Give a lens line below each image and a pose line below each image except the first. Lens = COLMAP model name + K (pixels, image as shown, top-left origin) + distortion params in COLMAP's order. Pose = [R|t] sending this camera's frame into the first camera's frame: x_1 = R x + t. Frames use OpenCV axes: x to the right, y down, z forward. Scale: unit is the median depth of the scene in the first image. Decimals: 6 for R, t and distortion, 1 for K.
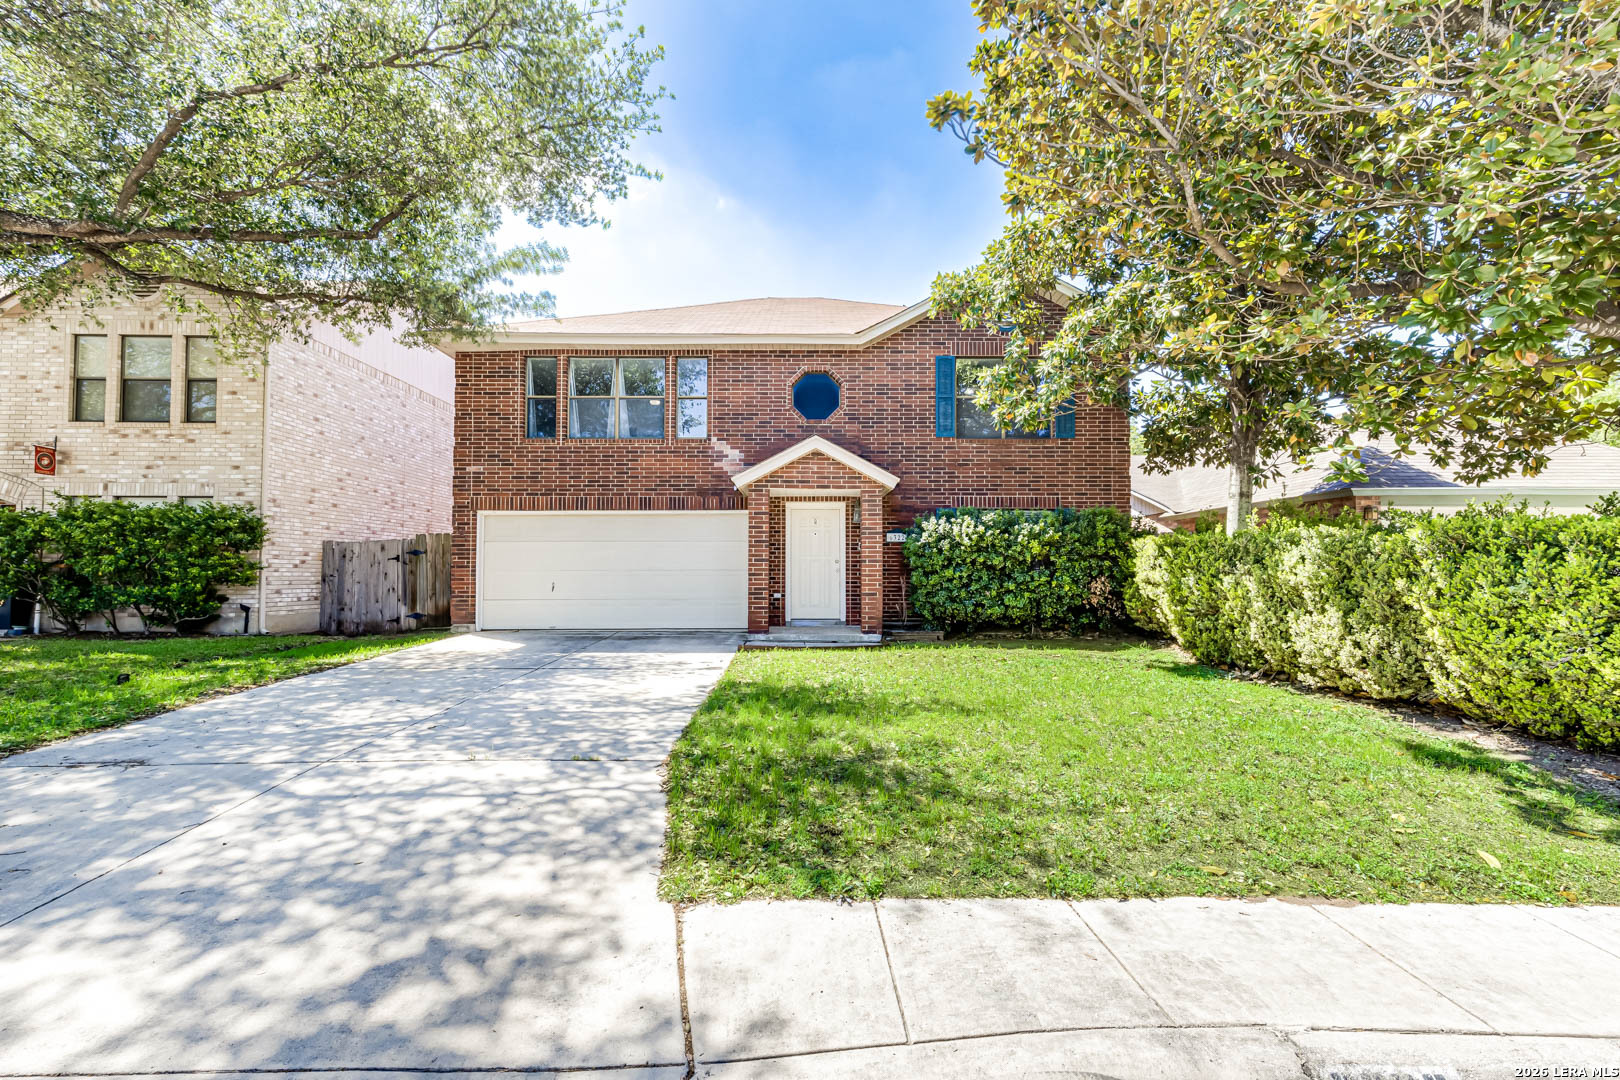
lens RADIAL K [[720.0, 0, 806.0], [0, 720.0, 541.8], [0, 0, 1]] dist [0.022098, -0.000322]
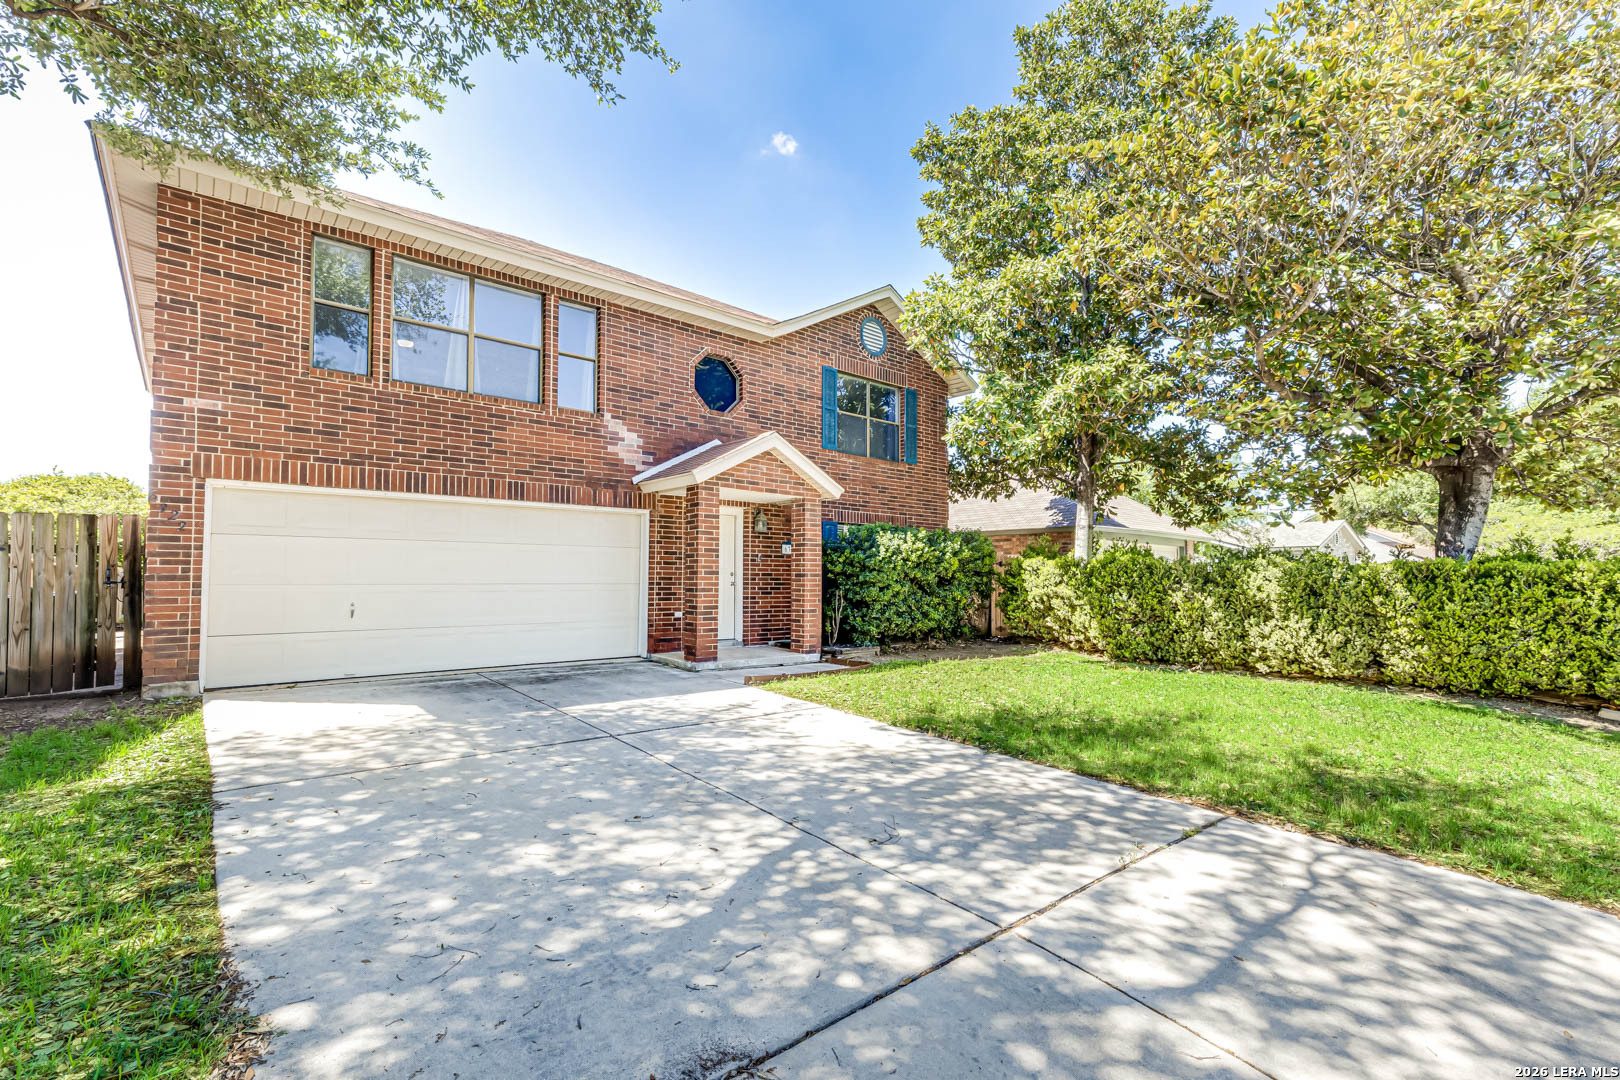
lens RADIAL K [[720.0, 0, 810.8], [0, 720.0, 549.4], [0, 0, 1]] dist [0.022098, -0.000322]
pose [[0.771019, 0.032474, 0.635984, -0.678037], [-0.031972, 0.999413, -0.012269, 0.006844], [-0.636010, -0.010874, 0.771605, 0.384652]]
